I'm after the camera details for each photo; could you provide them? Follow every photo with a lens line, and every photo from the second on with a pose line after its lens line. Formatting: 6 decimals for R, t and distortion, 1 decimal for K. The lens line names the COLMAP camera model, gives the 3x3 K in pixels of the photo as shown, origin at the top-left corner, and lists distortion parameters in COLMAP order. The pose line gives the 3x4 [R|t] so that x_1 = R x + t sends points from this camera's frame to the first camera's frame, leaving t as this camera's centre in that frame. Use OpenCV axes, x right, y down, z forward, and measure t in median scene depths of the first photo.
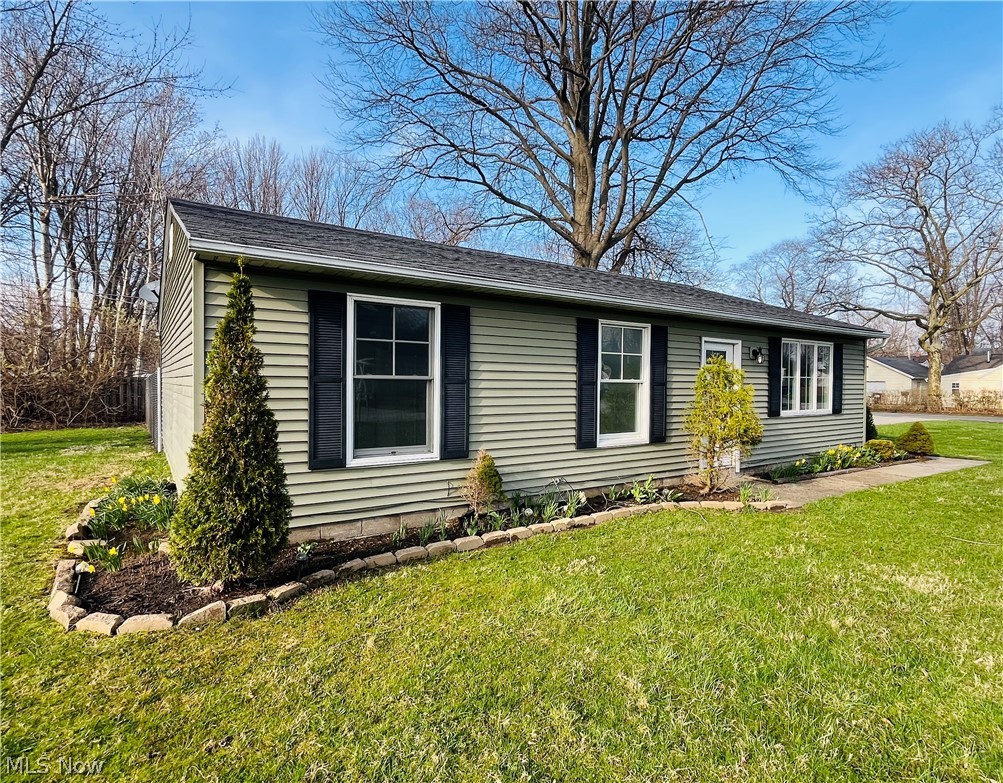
lens RADIAL K [[546.4, 0, 505.6], [0, 546.4, 393.7], [0, 0, 1]] dist [0.003565, 0.000204]
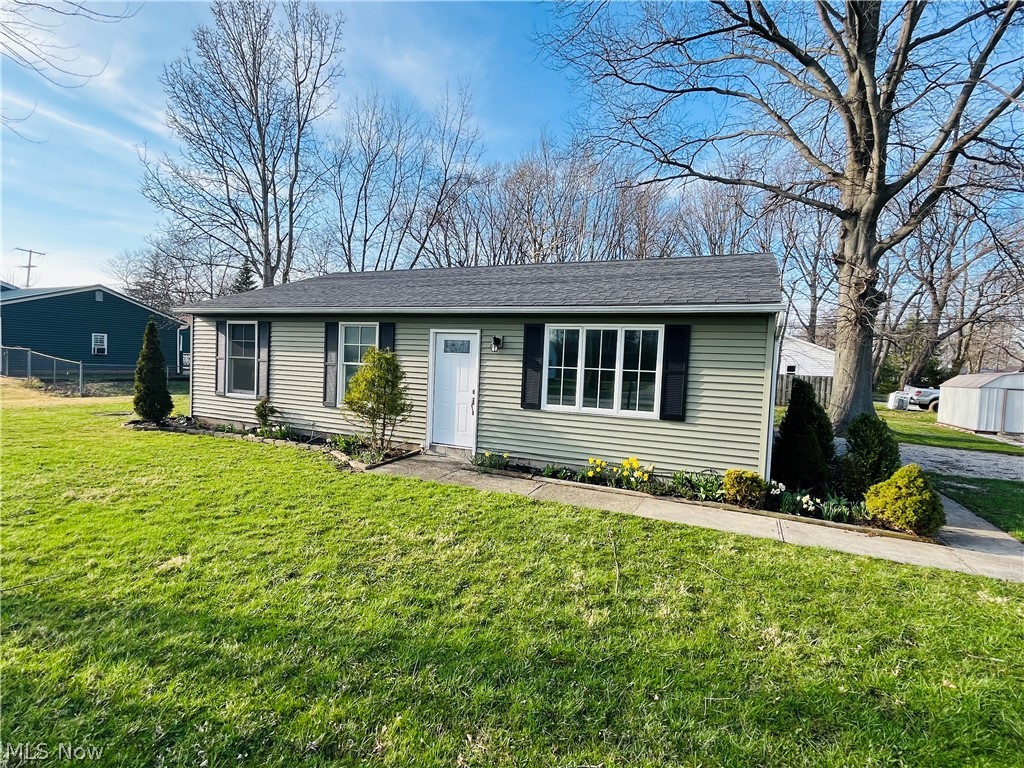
lens RADIAL K [[497.3, 0, 503.8], [0, 497.3, 383.8], [0, 0, 1]] dist [-0.002991, 0.001627]
pose [[0.515046, 0.053650, -0.855482, 1.605163], [-0.052166, 0.998151, 0.031191, -0.033723], [0.855574, 0.028562, 0.516892, 0.696975]]
